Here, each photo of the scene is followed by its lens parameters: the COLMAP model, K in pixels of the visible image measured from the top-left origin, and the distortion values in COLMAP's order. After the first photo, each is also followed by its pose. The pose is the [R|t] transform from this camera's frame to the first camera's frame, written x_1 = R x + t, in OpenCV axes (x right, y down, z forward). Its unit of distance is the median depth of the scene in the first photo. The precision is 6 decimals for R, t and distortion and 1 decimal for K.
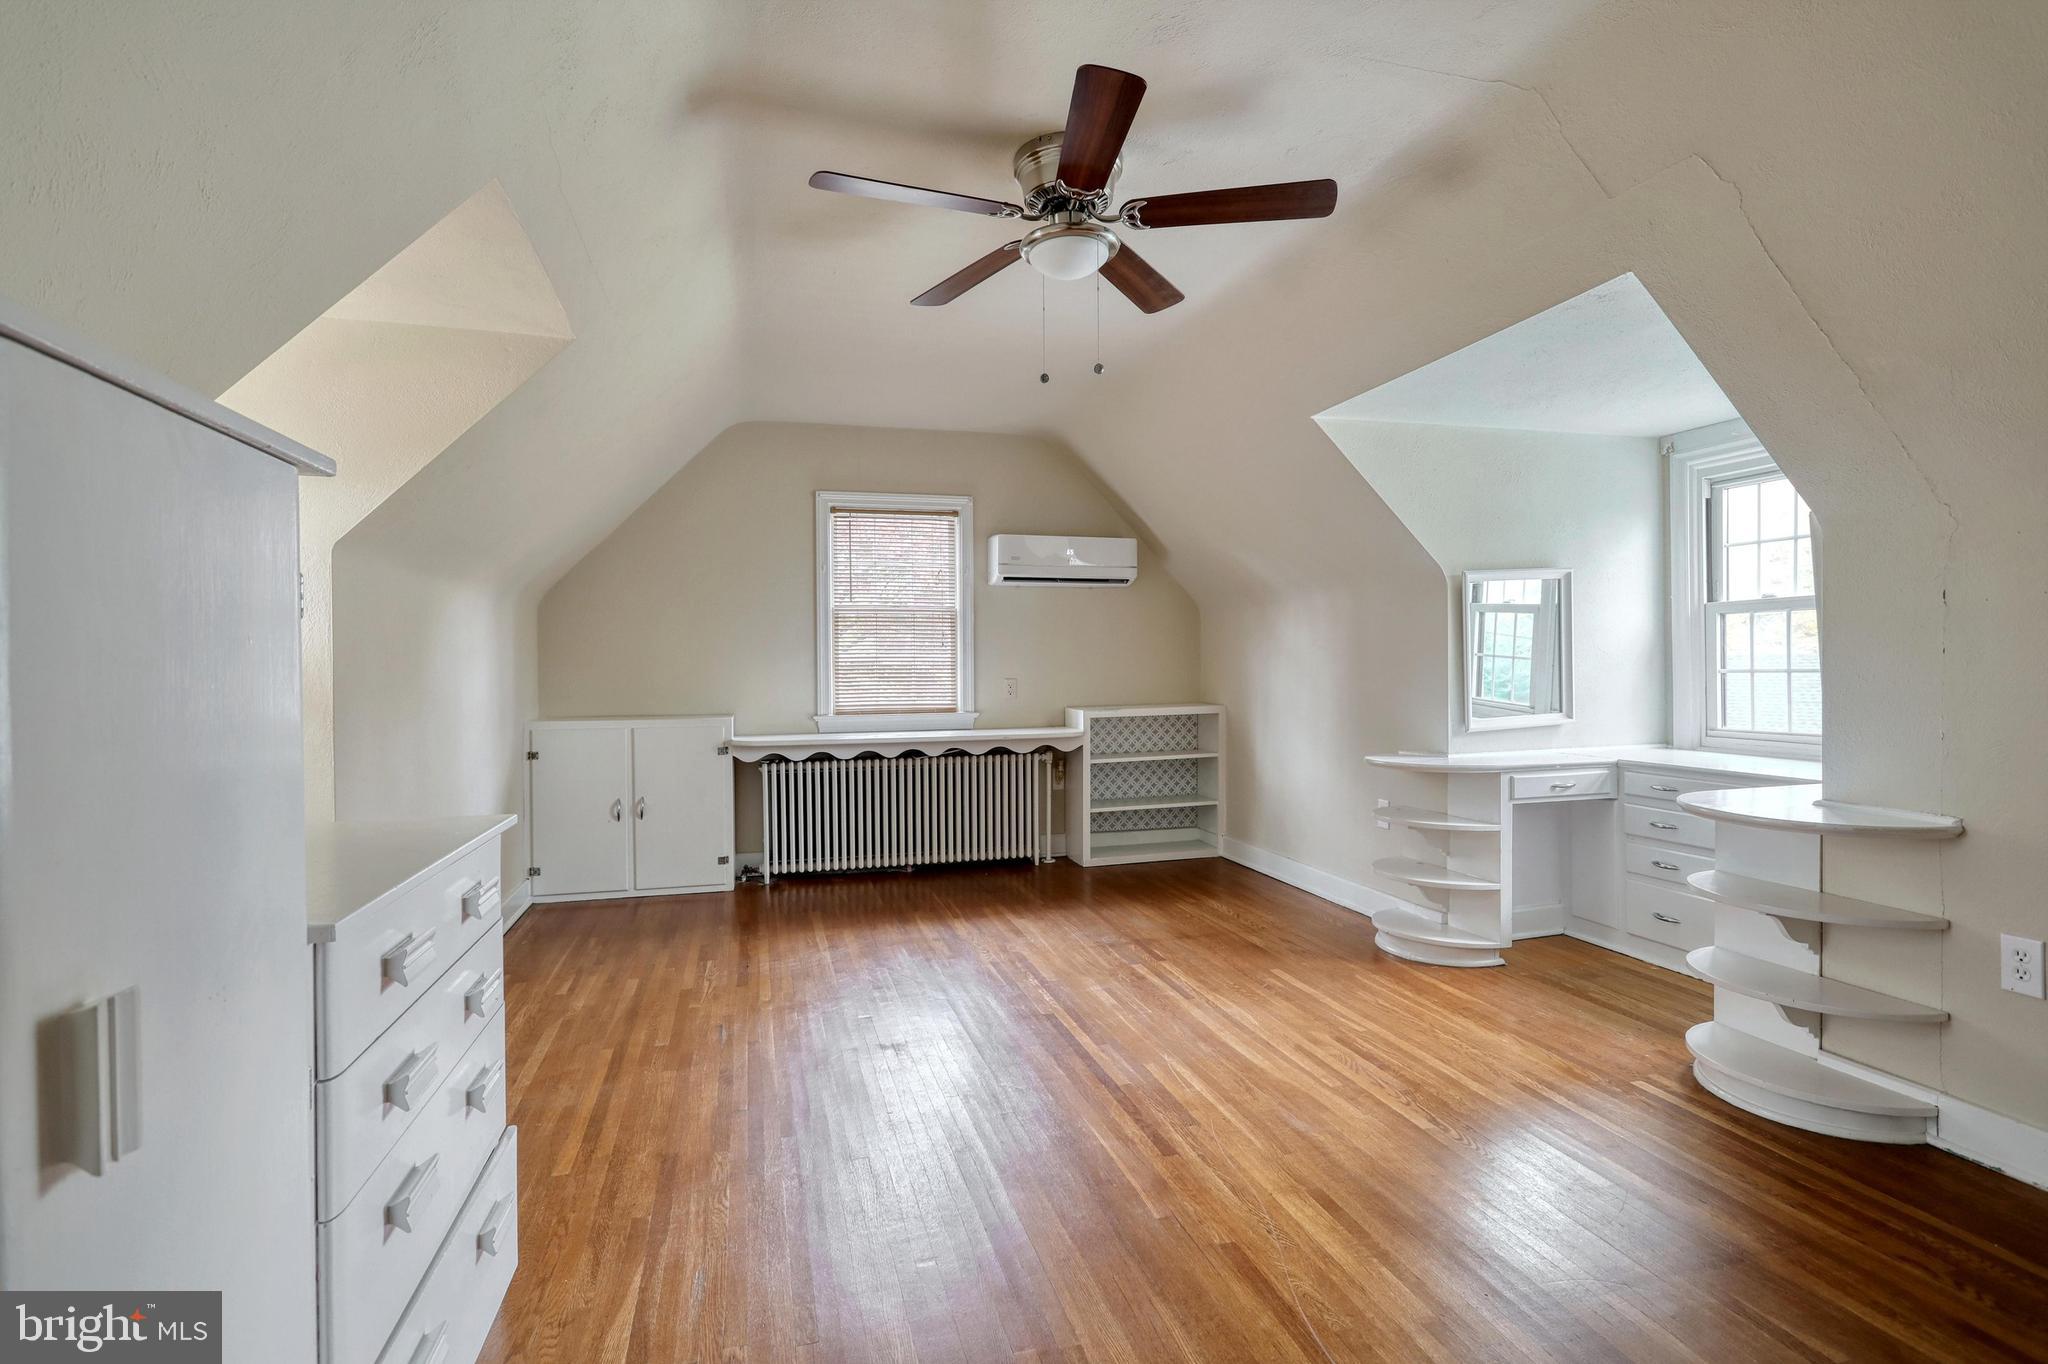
lens RADIAL K [[974.7, 0, 1002.7], [0, 974.7, 678.3], [0, 0, 1]] dist [0.000189, 0.001714]
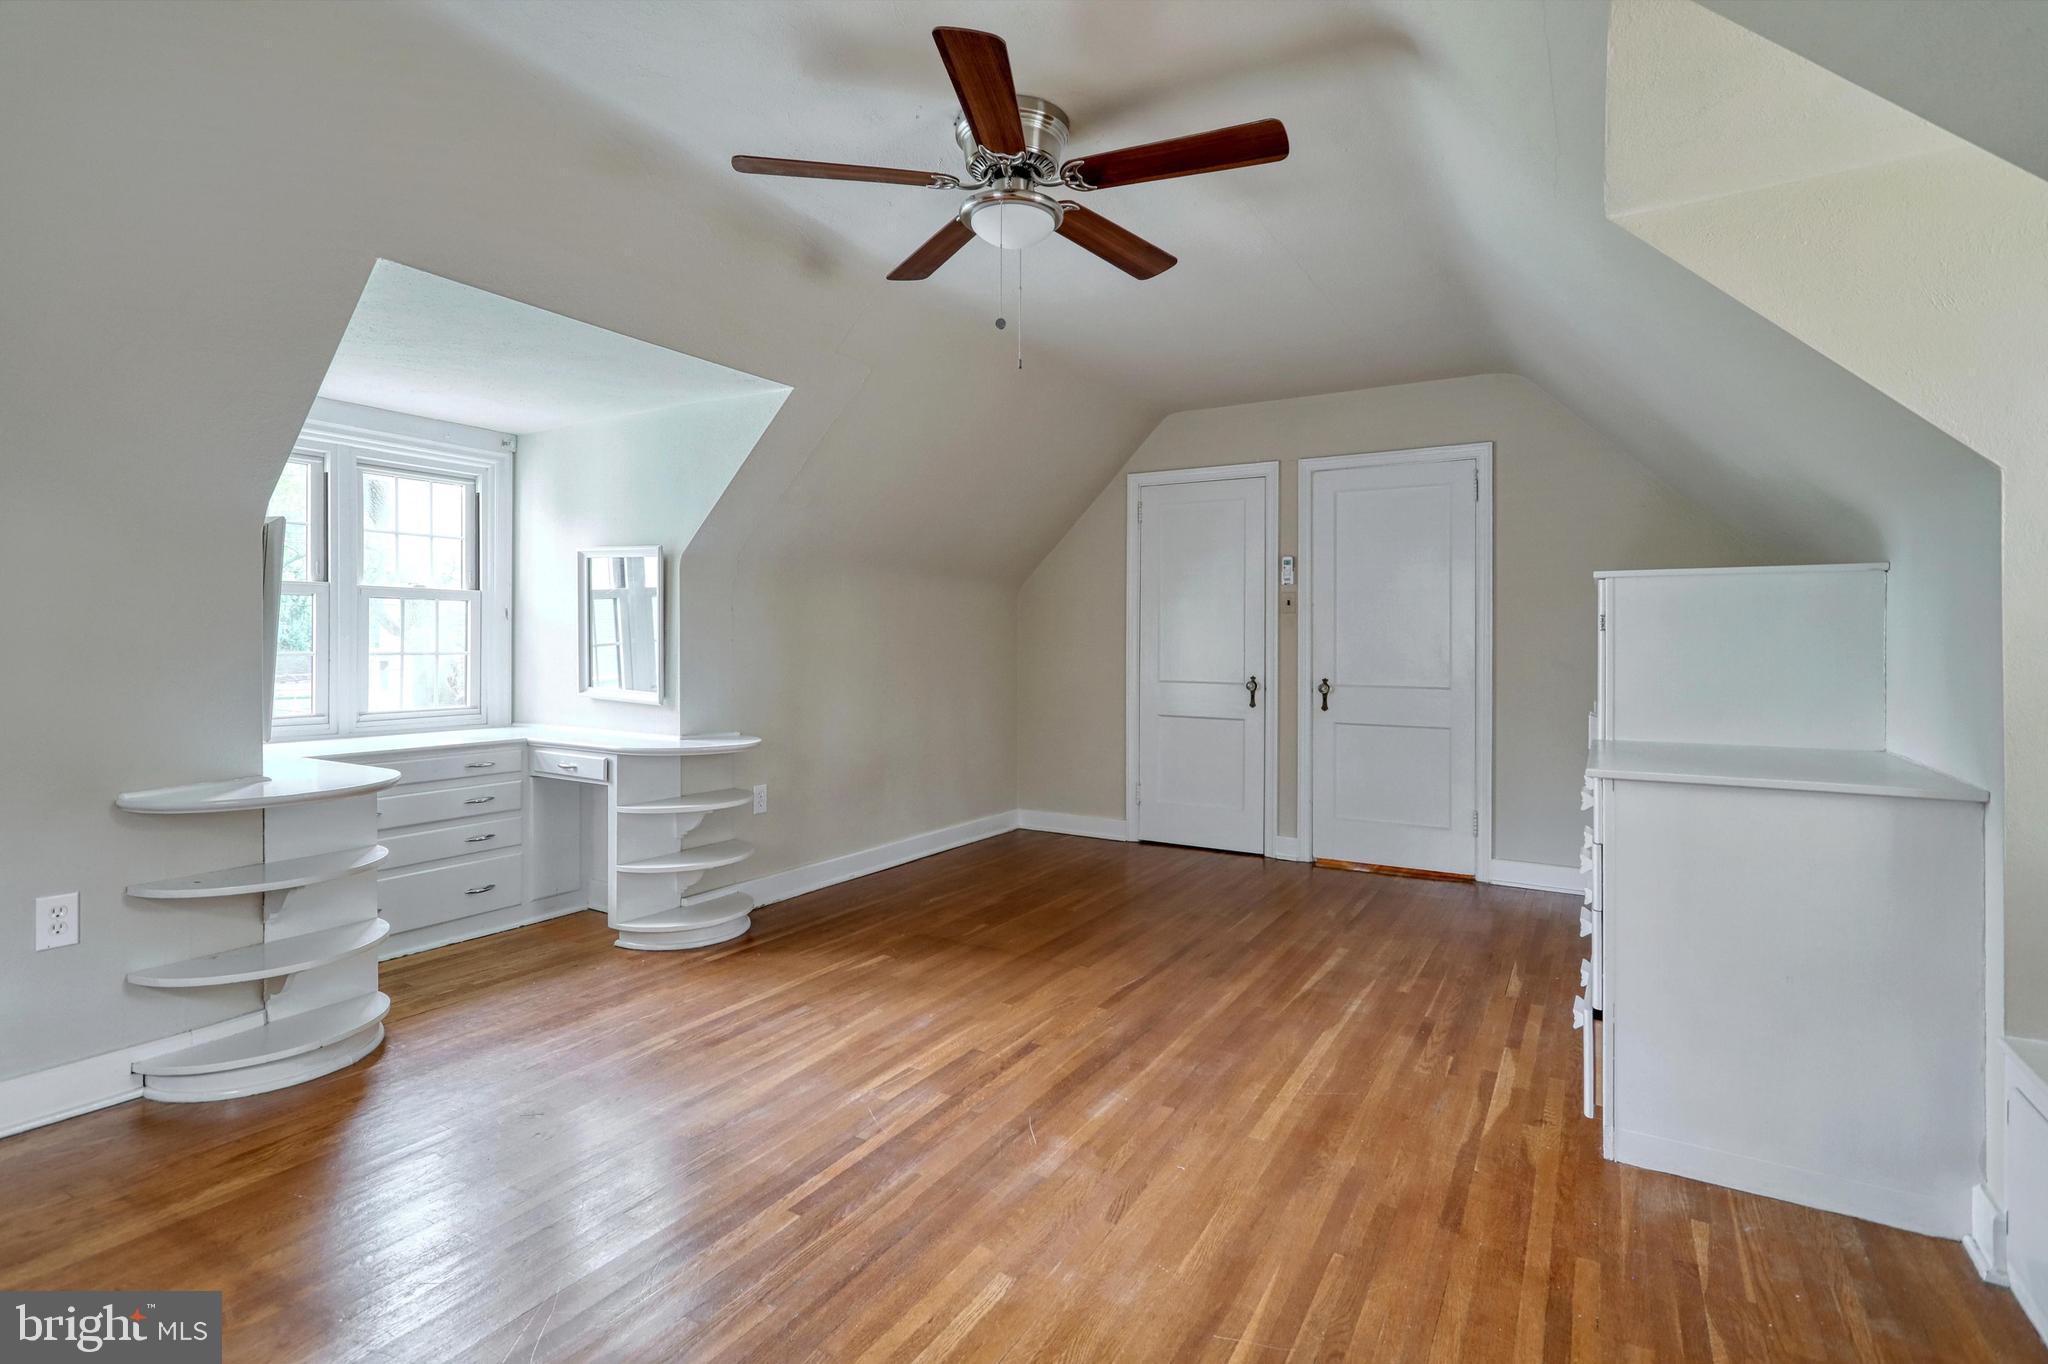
lens RADIAL K [[974.7, 0, 1019.8], [0, 974.7, 639.0], [0, 0, 1]] dist [0.000189, 0.001714]
pose [[-0.698284, 0.011341, 0.715731, -0.337856], [0.012726, 0.999913, -0.003429, -0.007889], [-0.715707, 0.006714, -0.698368, 0.904761]]
